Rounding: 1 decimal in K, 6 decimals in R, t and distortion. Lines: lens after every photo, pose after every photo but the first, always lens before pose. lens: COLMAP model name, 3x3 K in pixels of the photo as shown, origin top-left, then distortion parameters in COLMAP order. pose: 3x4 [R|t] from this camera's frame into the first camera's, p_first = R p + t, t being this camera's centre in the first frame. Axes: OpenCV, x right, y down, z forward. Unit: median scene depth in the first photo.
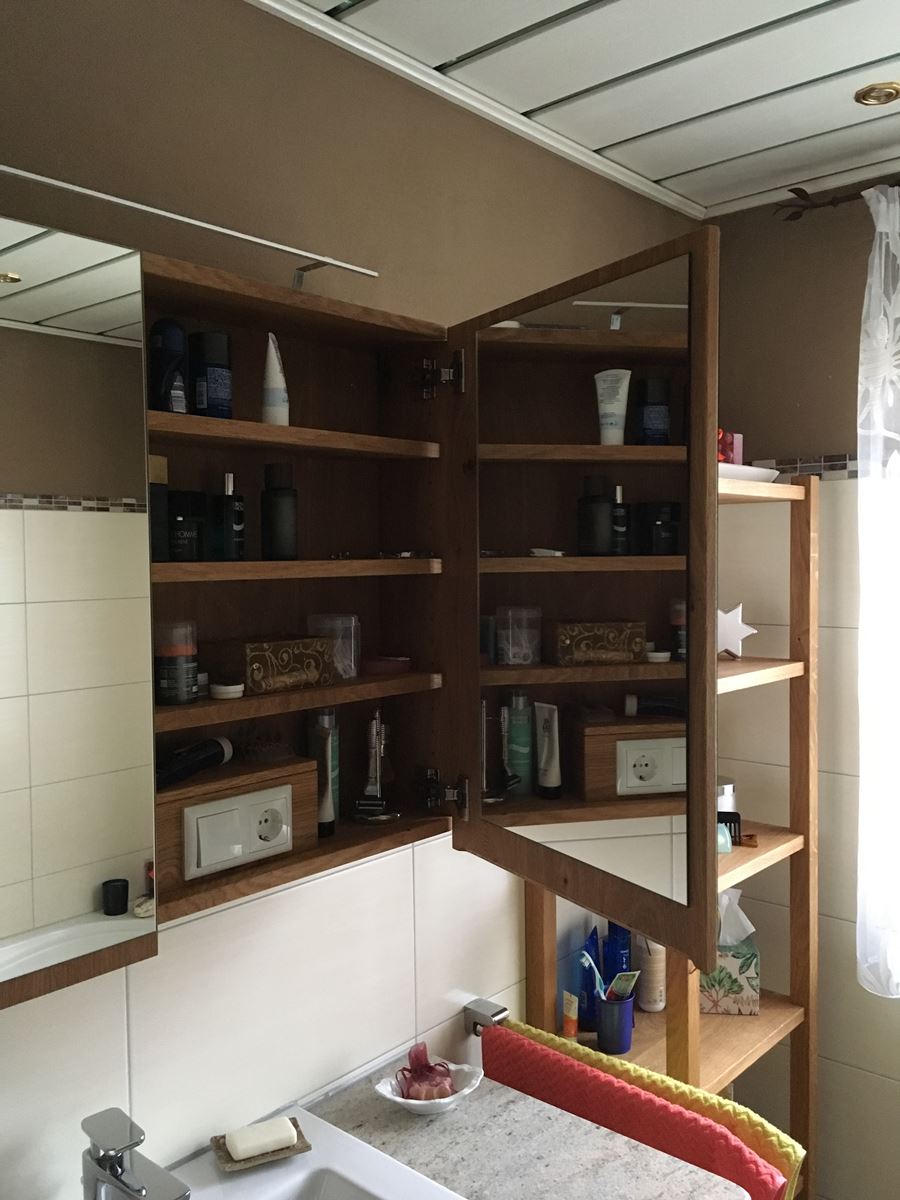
lens RADIAL K [[1019.8, 0, 452.5], [0, 1019.8, 599.2], [0, 0, 1]] dist [0.093141, -0.139706]
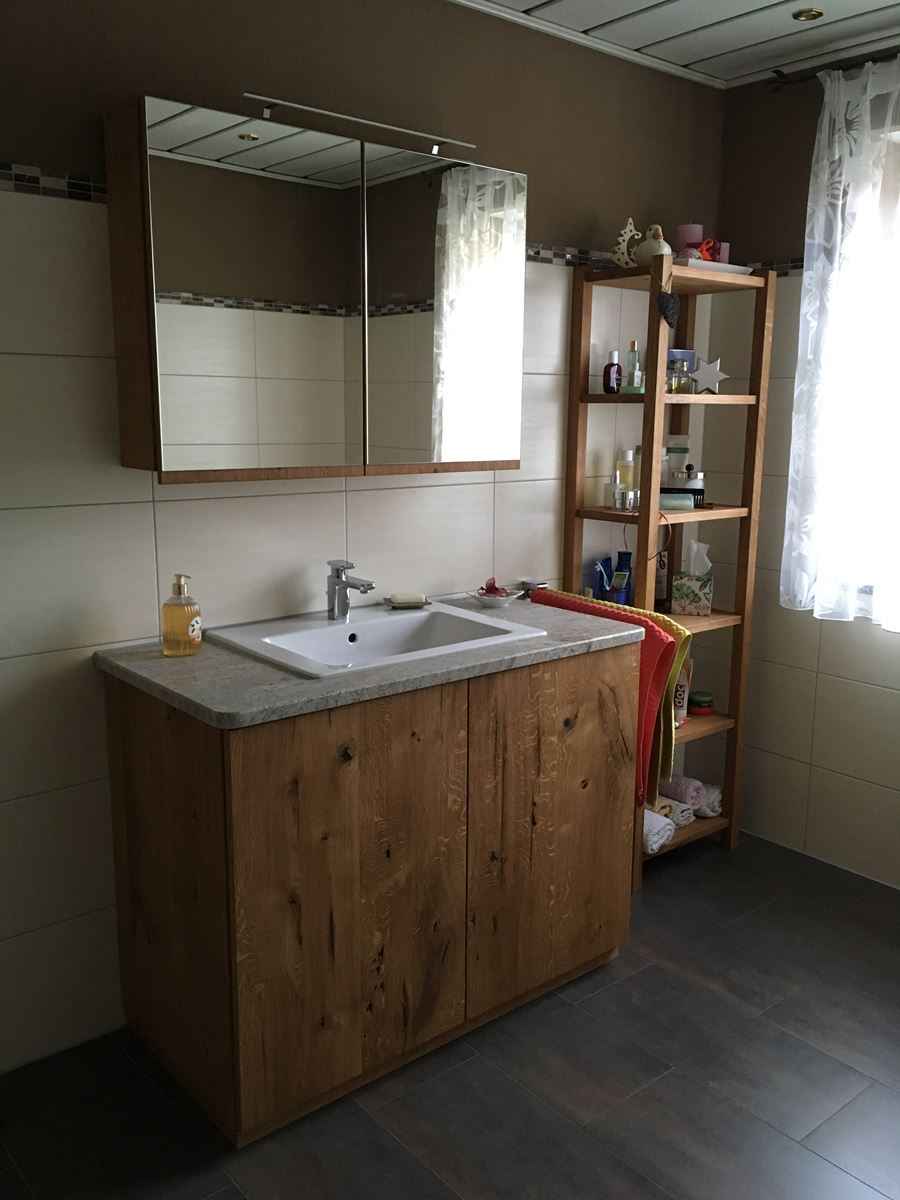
lens RADIAL K [[1016.7, 0, 452.9], [0, 1016.7, 595.7], [0, 0, 1]] dist [0.085551, -0.120063]
pose [[0.987838, 0.048675, -0.147674, 0.177197], [-0.027630, 0.989575, 0.141346, 0.206243], [0.153014, -0.135547, 0.978884, -0.844922]]
